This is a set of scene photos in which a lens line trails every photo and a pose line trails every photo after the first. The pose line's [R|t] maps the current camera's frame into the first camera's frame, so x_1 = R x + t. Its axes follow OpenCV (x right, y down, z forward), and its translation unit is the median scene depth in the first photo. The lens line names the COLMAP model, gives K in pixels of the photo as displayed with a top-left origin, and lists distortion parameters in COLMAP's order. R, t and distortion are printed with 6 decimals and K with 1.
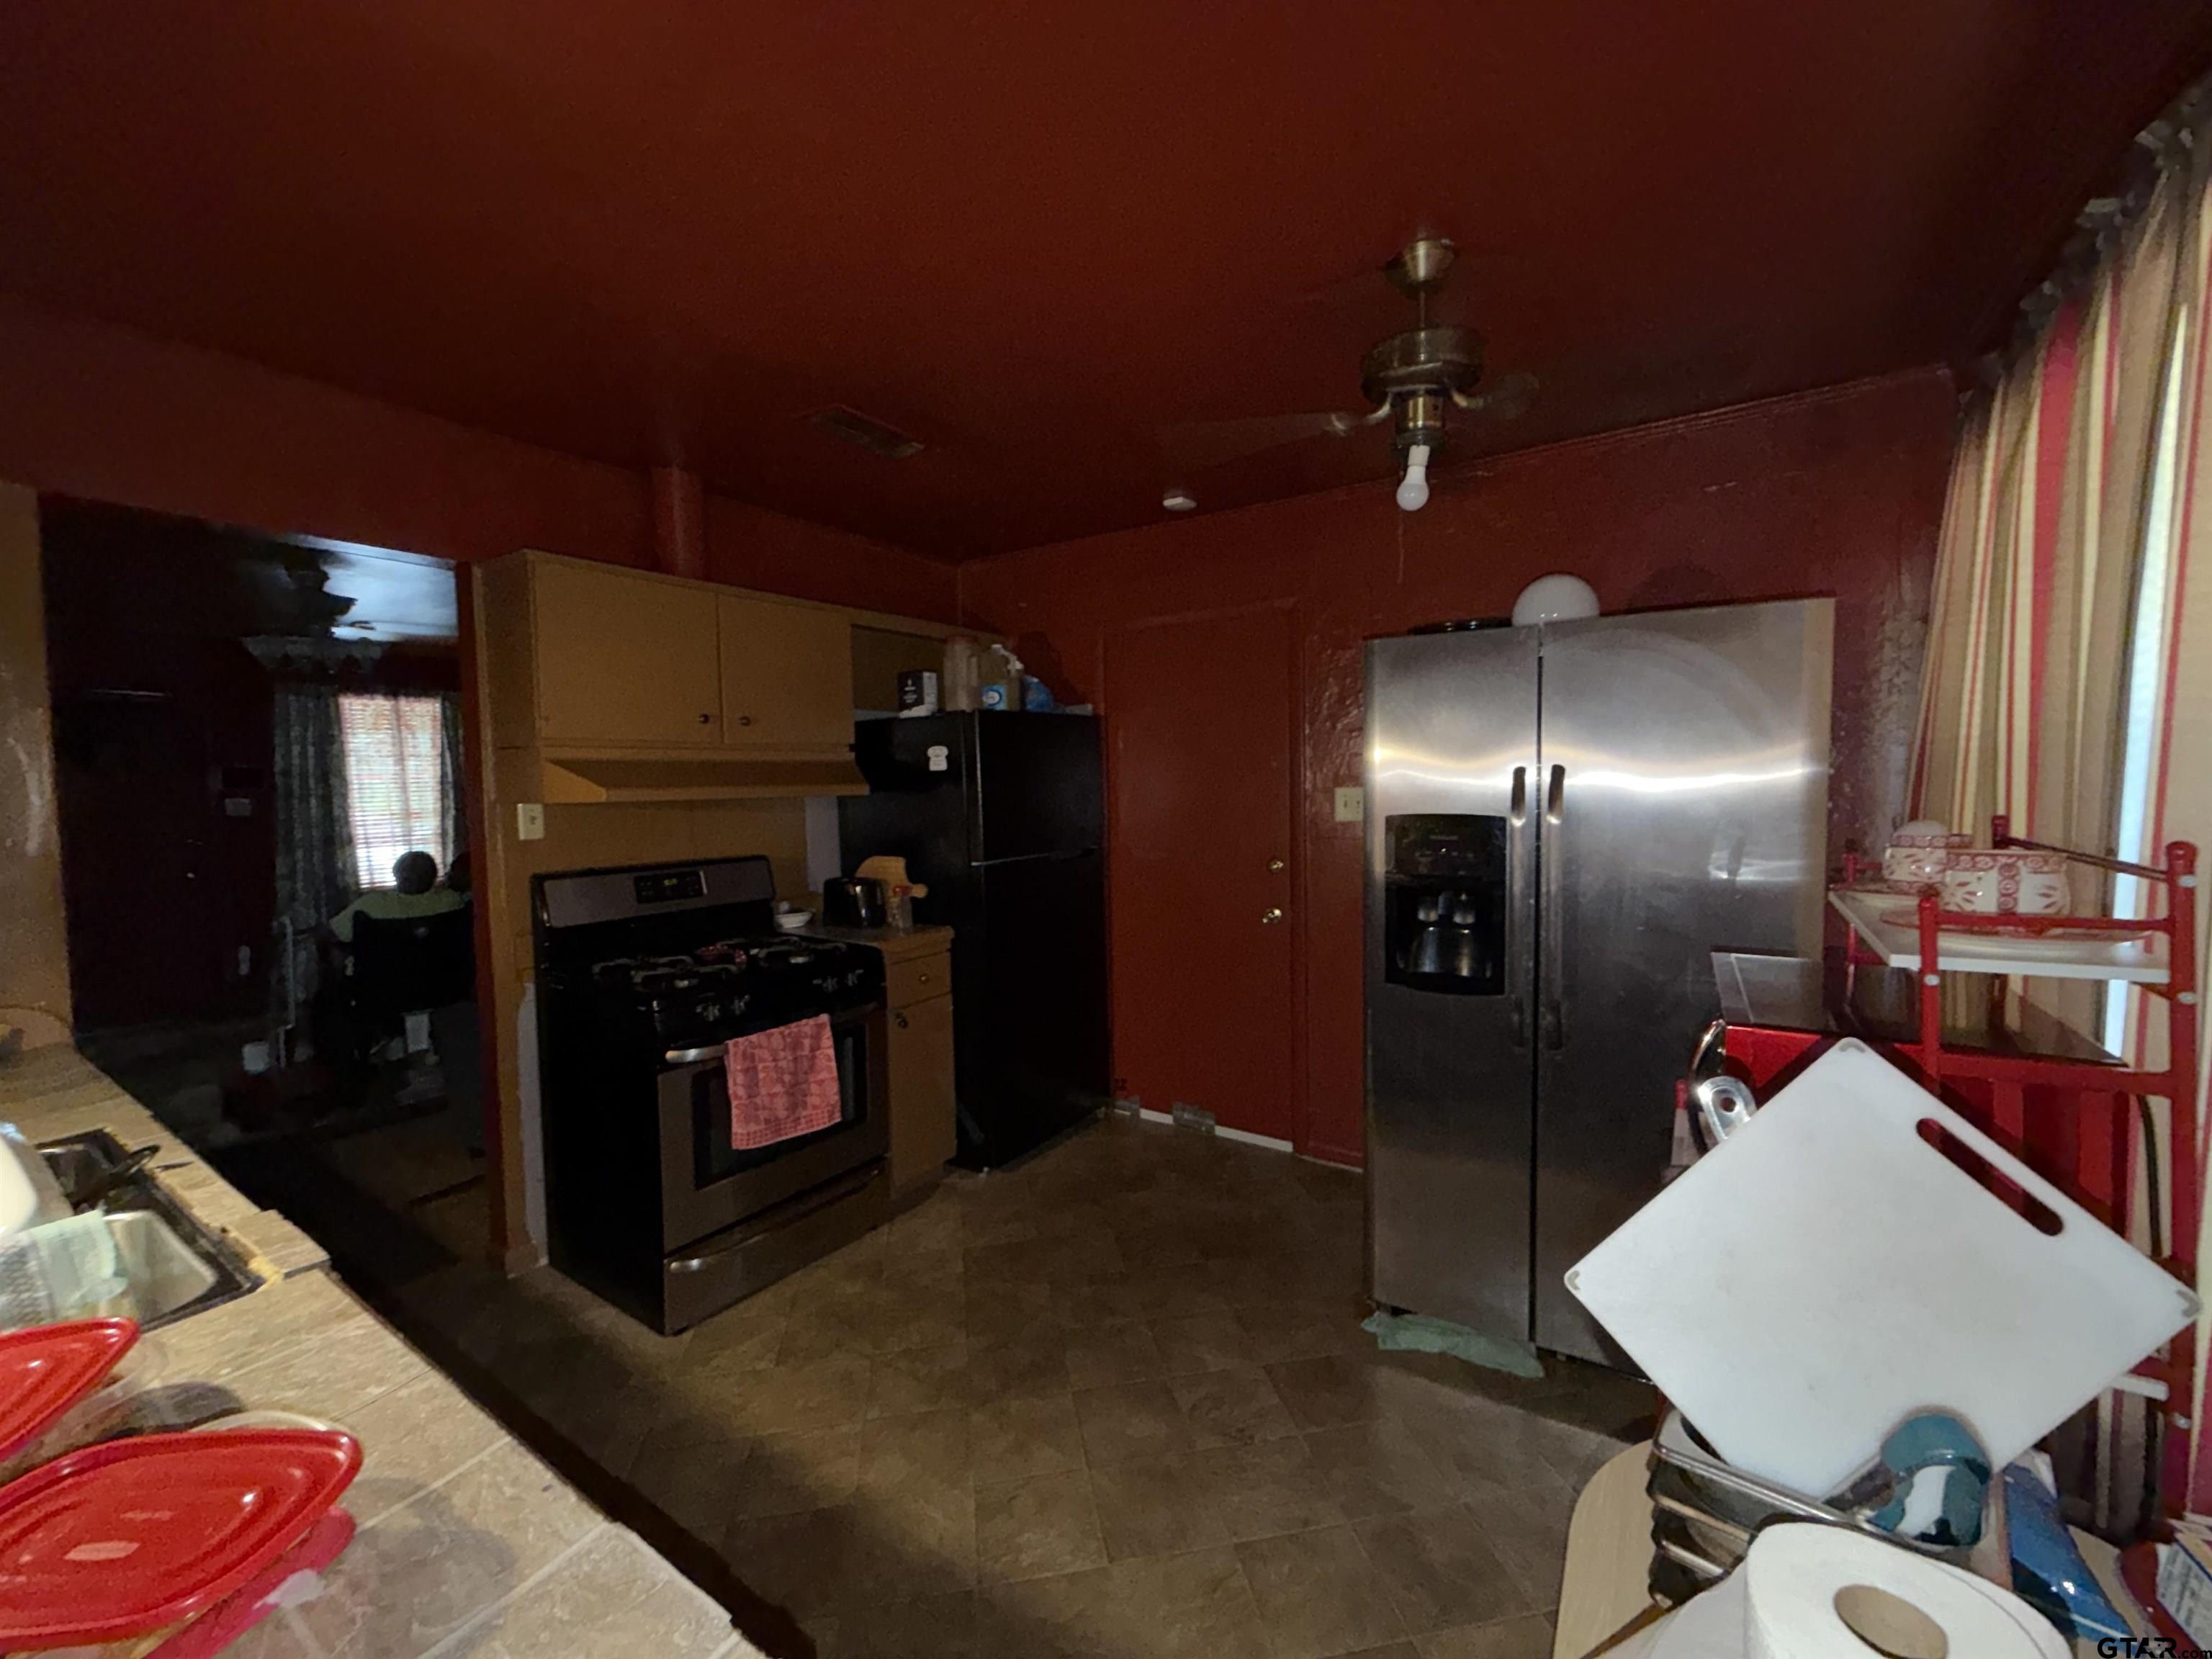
lens RADIAL K [[880.5, 0, 1101.0], [0, 880.5, 827.6], [0, 0, 1]] dist [0.004476, -0.000508]
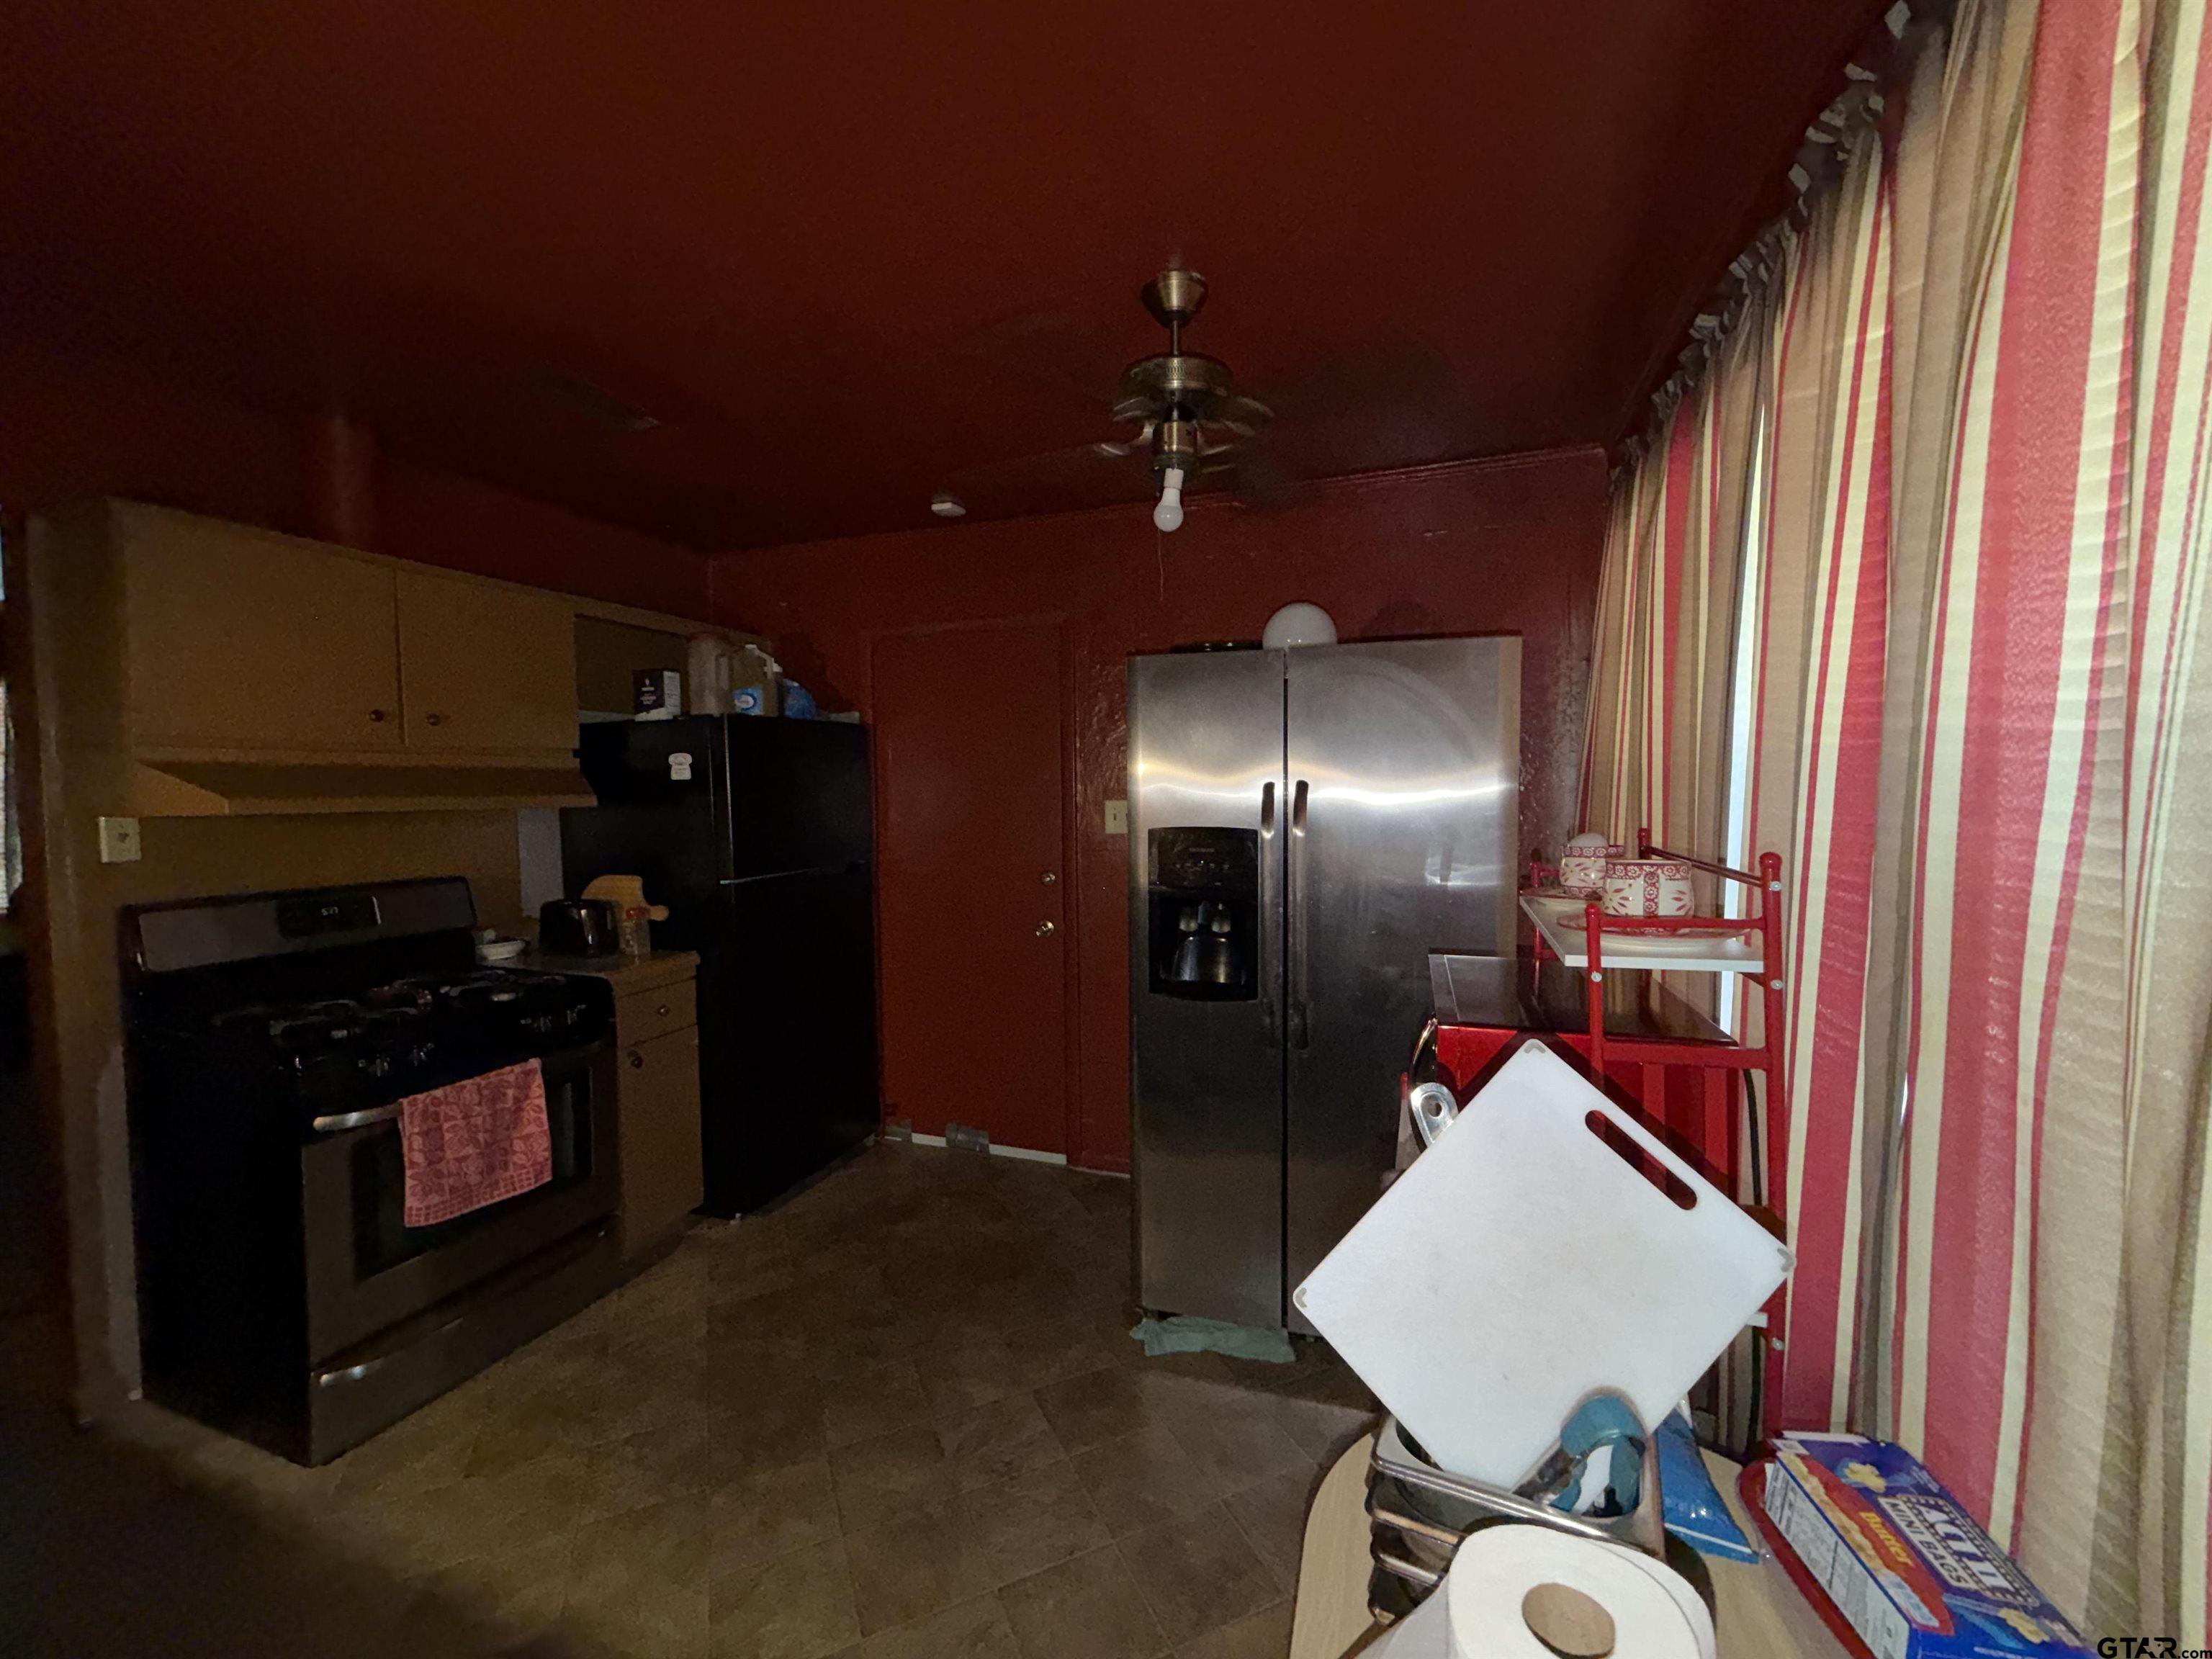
lens RADIAL K [[880.5, 0, 1095.8], [0, 880.5, 827.6], [0, 0, 1]] dist [0.004476, -0.000508]
pose [[0.971732, -0.003055, 0.236066, 0.022003], [0.005914, 0.999918, -0.011402, -0.003530], [-0.236011, 0.012476, 0.971670, 0.022365]]
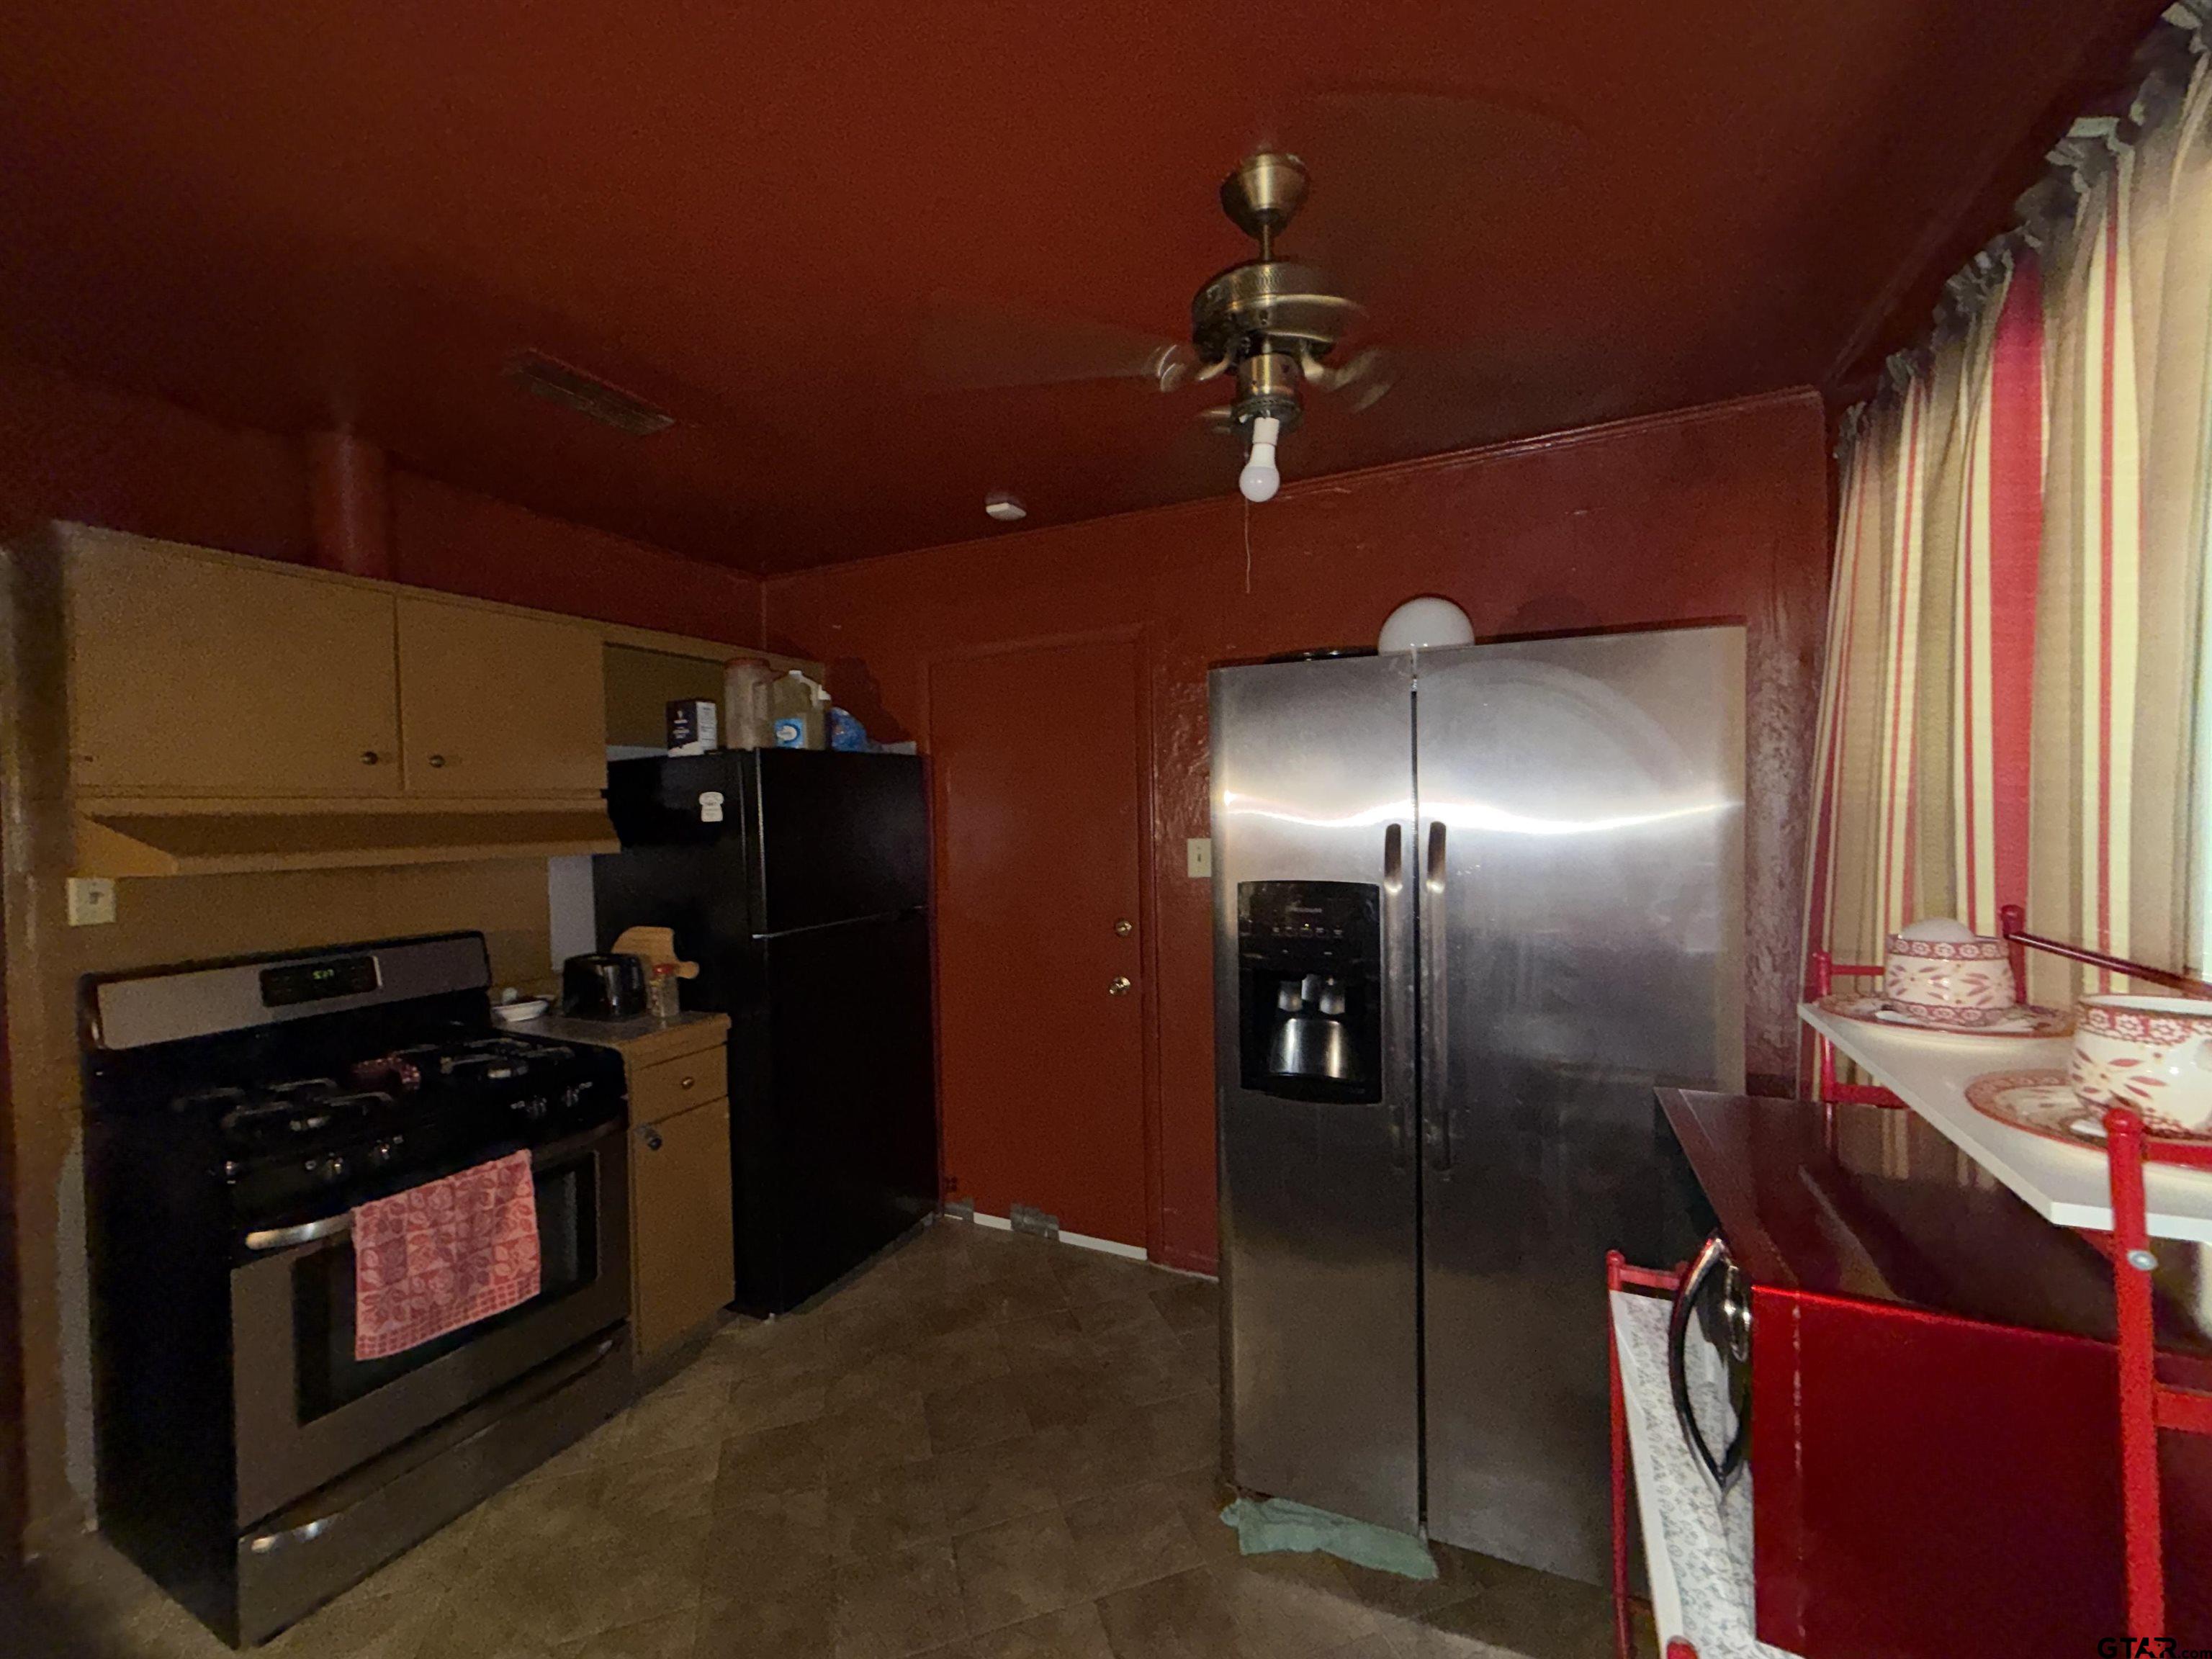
lens RADIAL K [[880.5, 0, 1094.1], [0, 880.5, 830.7], [0, 0, 1]] dist [0.004476, -0.000508]
pose [[0.991045, -0.005825, 0.133404, 0.078721], [0.010671, 0.999308, -0.035637, -0.032572], [-0.133104, 0.036742, 0.990421, 0.198283]]
